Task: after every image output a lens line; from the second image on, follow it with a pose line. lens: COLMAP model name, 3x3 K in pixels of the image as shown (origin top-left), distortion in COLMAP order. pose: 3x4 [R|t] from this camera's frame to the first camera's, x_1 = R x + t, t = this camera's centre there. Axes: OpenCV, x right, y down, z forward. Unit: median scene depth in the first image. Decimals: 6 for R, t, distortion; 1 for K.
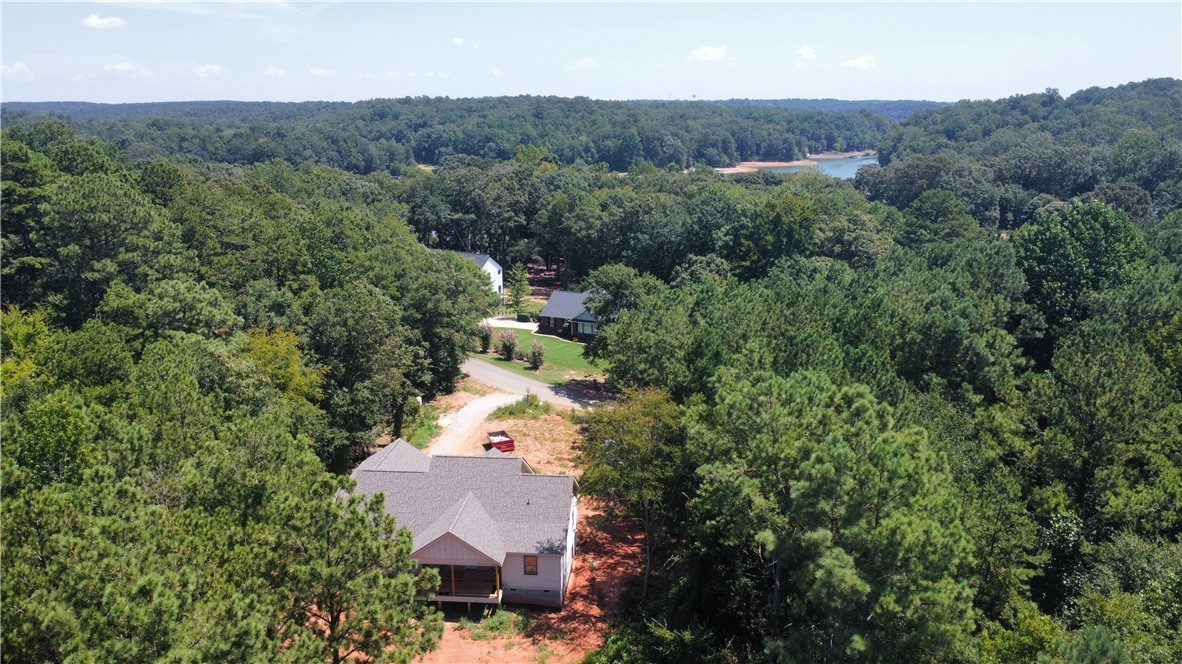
lens RADIAL K [[909.2, 0, 591.0], [0, 909.2, 332.0], [0, 0, 1]] dist [0.030295, -0.000955]
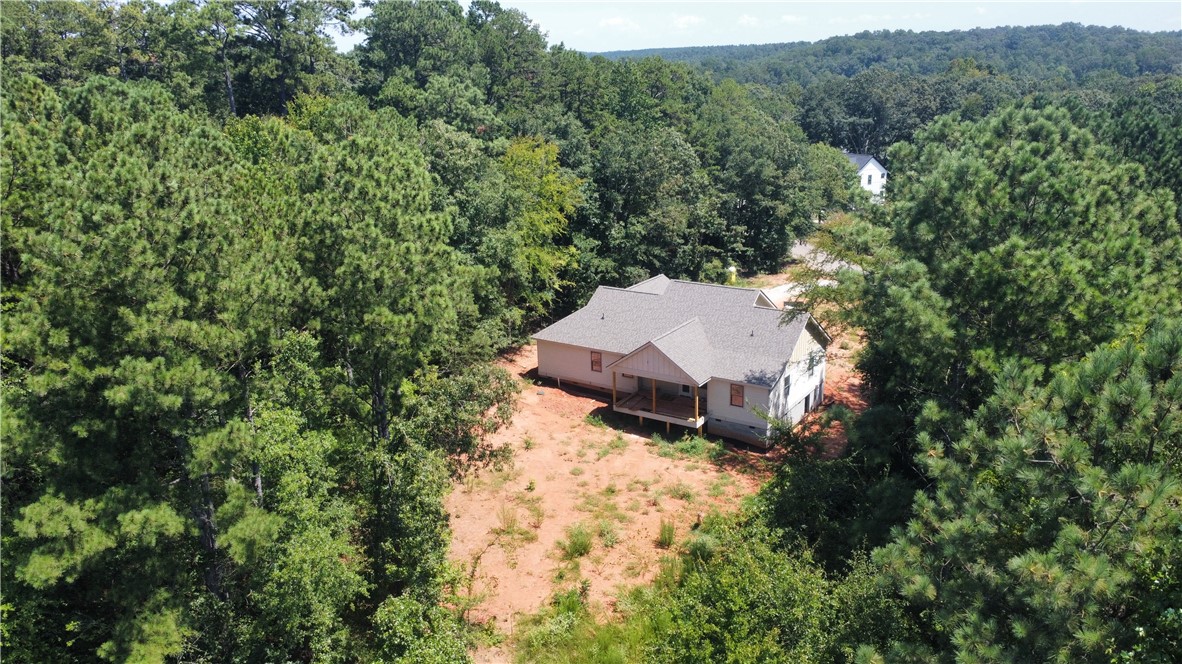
lens RADIAL K [[924.9, 0, 591.0], [0, 924.9, 332.0], [0, 0, 1]] dist [0.001263, 0.004892]
pose [[0.881042, 0.116491, -0.458471, 0.124685], [-0.096927, 0.993096, 0.066067, 0.083758], [0.463002, -0.013769, 0.886250, 0.068839]]
